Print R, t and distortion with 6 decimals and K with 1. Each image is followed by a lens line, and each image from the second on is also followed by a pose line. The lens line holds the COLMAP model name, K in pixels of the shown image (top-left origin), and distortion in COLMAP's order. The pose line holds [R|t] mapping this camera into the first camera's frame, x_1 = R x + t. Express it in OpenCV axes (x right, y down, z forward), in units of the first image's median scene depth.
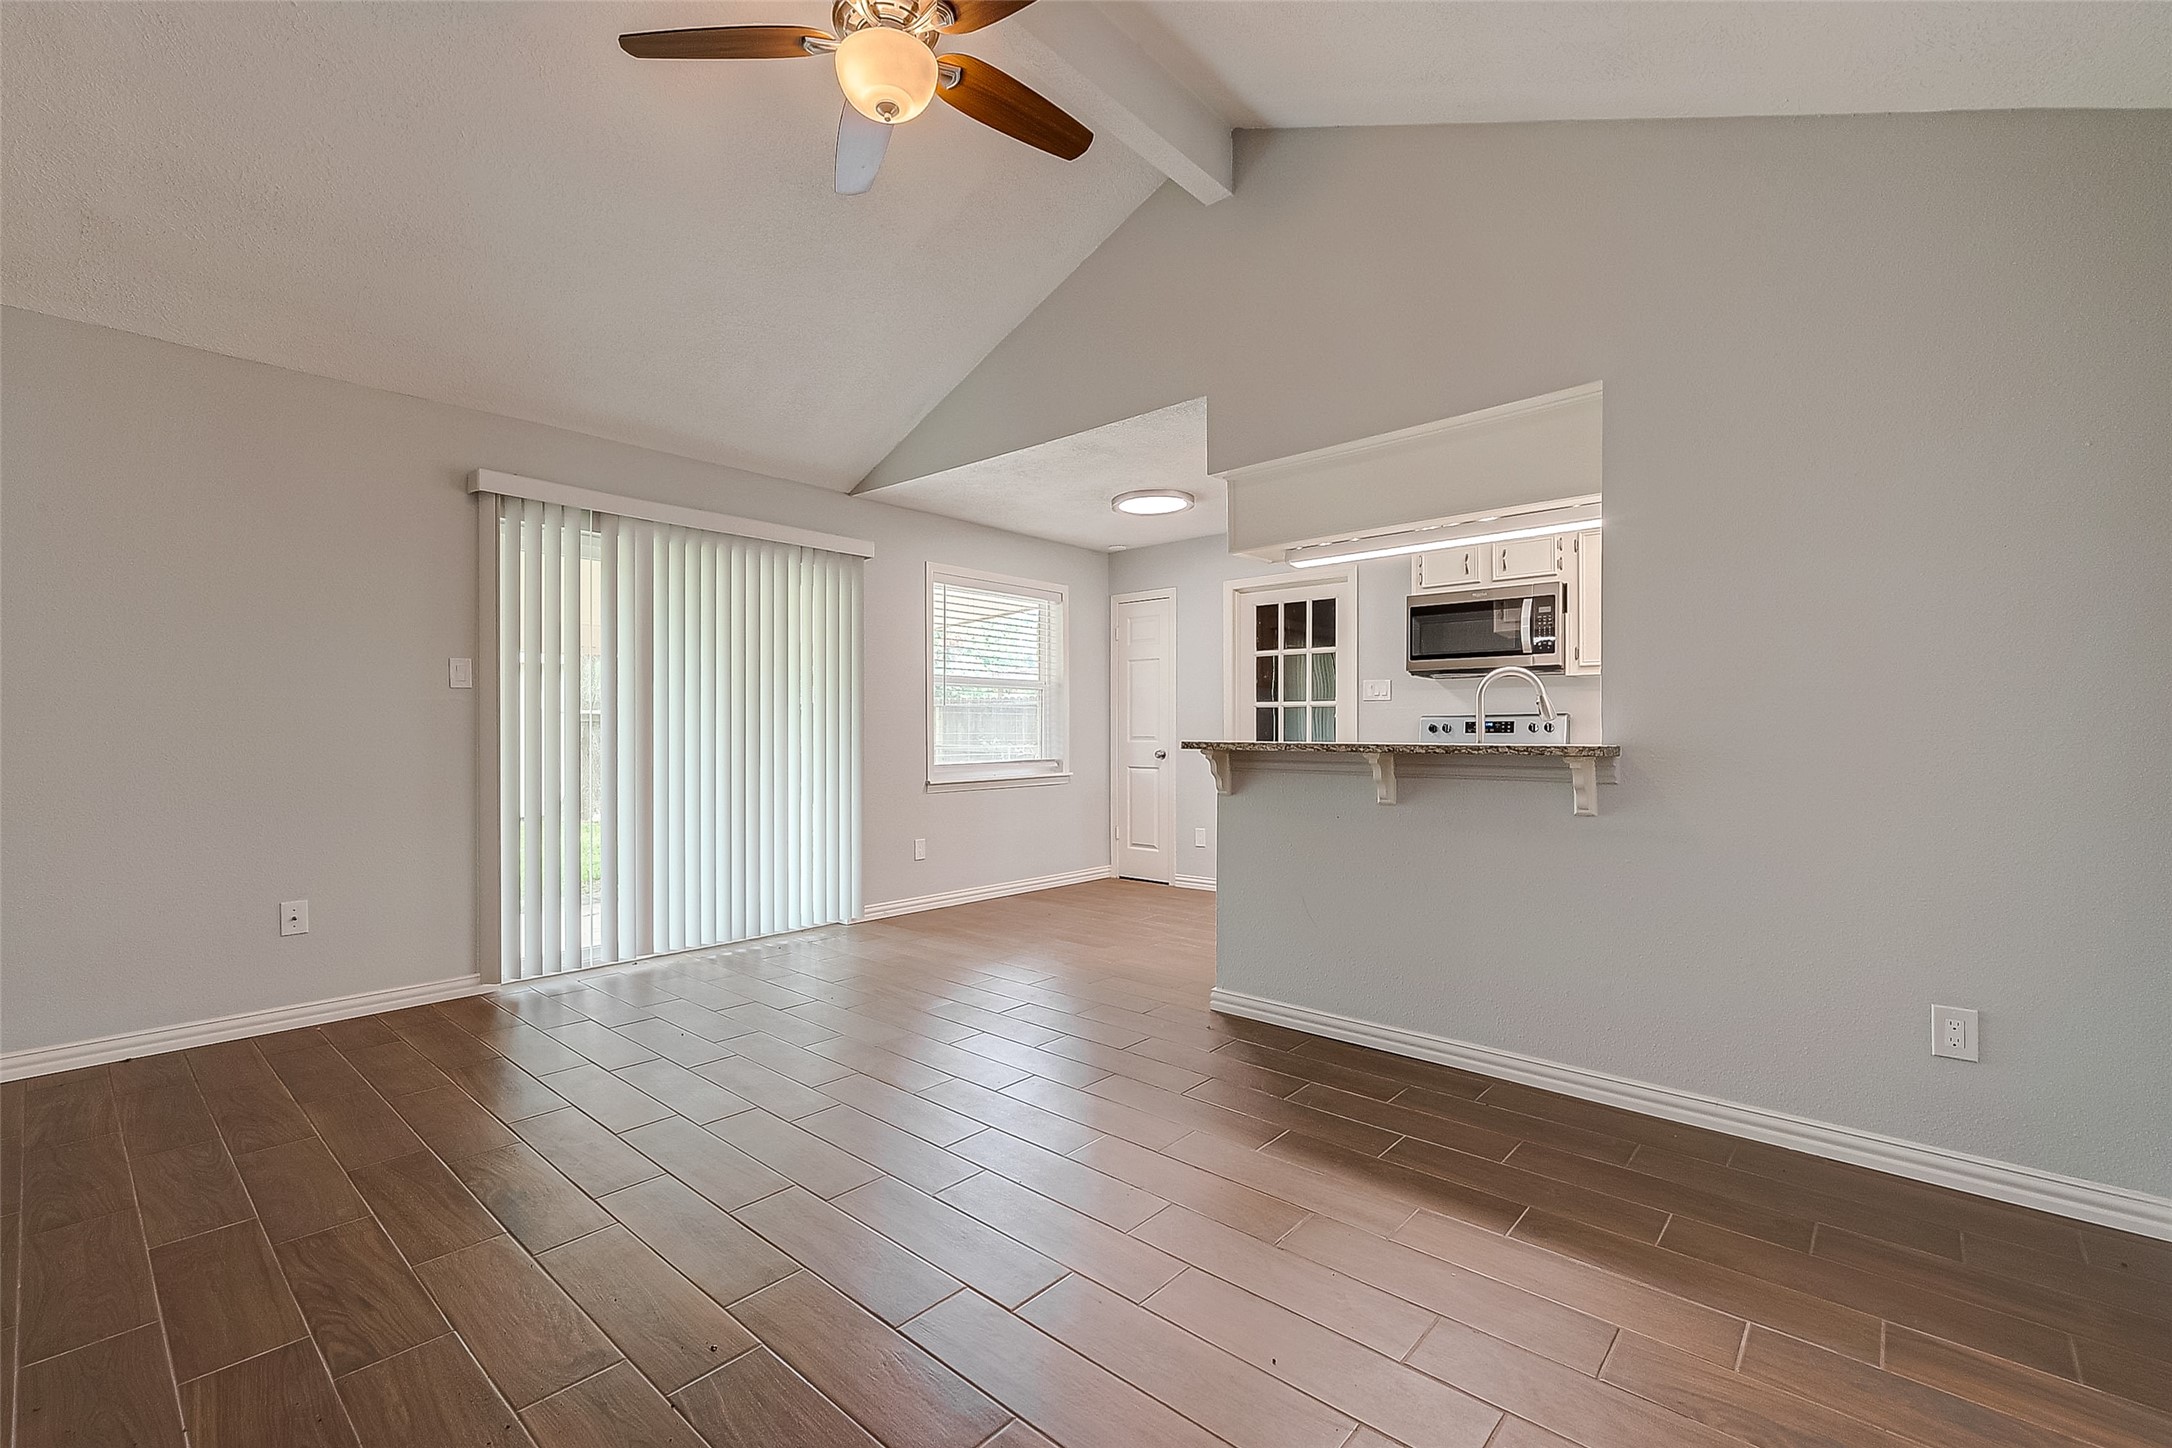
lens RADIAL K [[928.5, 0, 1083.6], [0, 928.5, 726.4], [0, 0, 1]] dist [-0.000964, -0.000038]
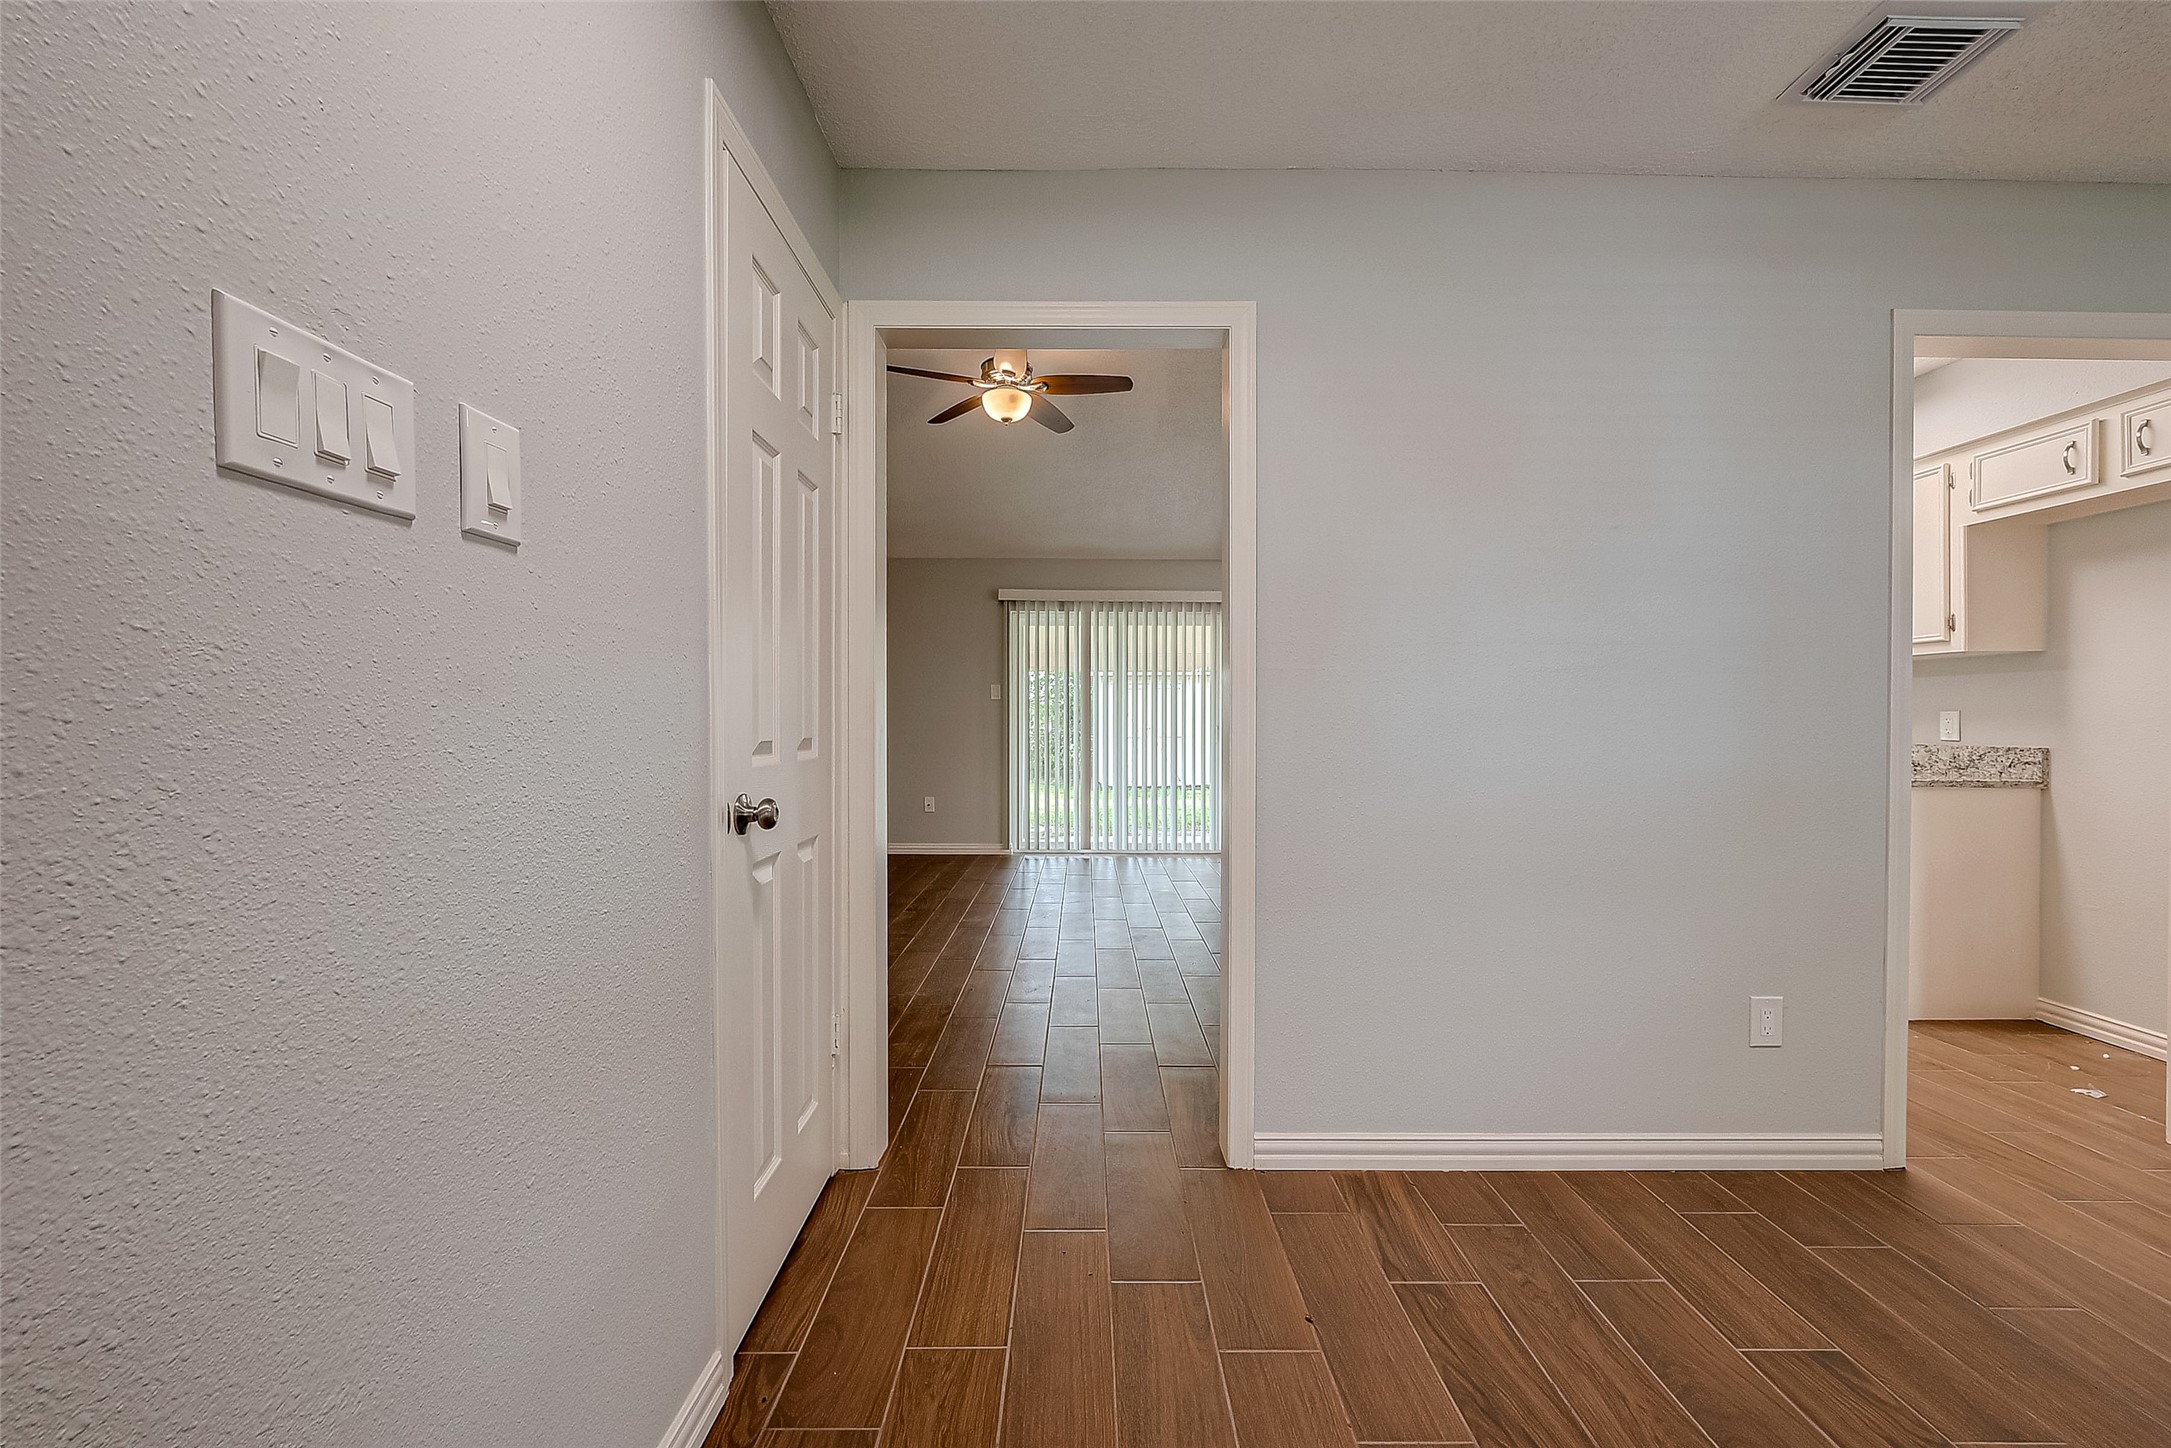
lens RADIAL K [[849.9, 0, 1098.0], [0, 849.9, 721.5], [0, 0, 1]] dist [-0.000146, -0.000150]
pose [[0.679308, 0.002182, -0.733850, 0.530652], [-0.001784, 0.999998, 0.001322, 0.001299], [0.733851, 0.000411, 0.679310, -0.052549]]
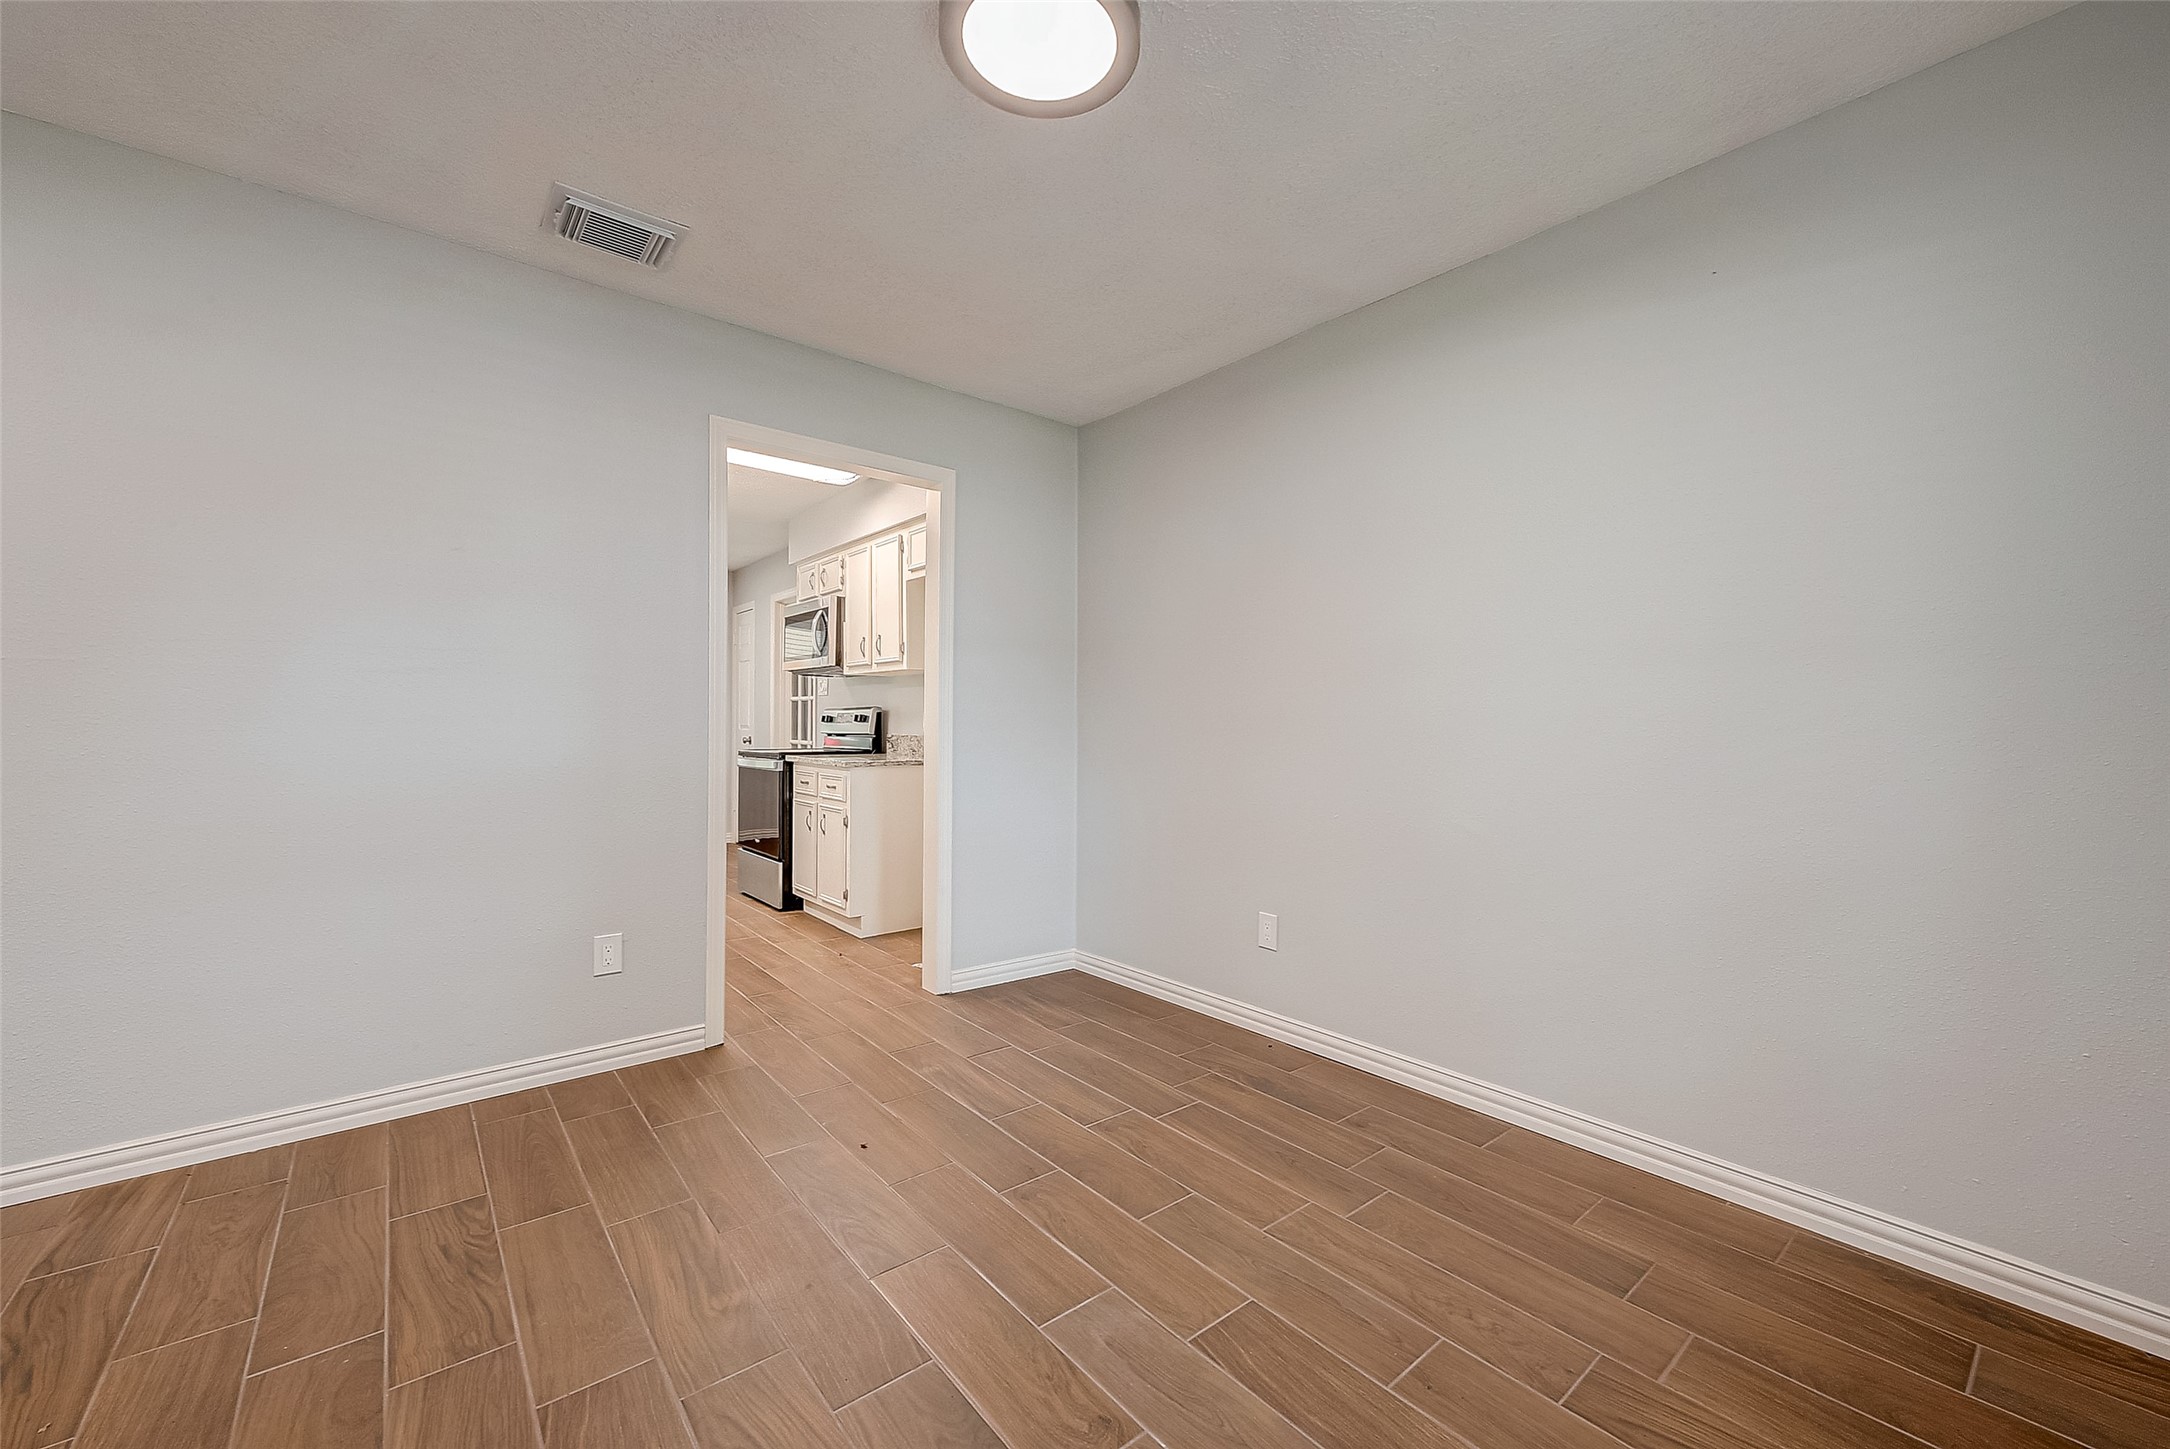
lens RADIAL K [[849.6, 0, 1097.5], [0, 849.6, 722.0], [0, 0, 1]] dist [-0.000146, -0.000150]
pose [[0.989875, 0.008424, -0.141693, 0.781725], [-0.008169, 0.999964, 0.002382, 0.000477], [0.141708, -0.001201, 0.989908, -0.014324]]
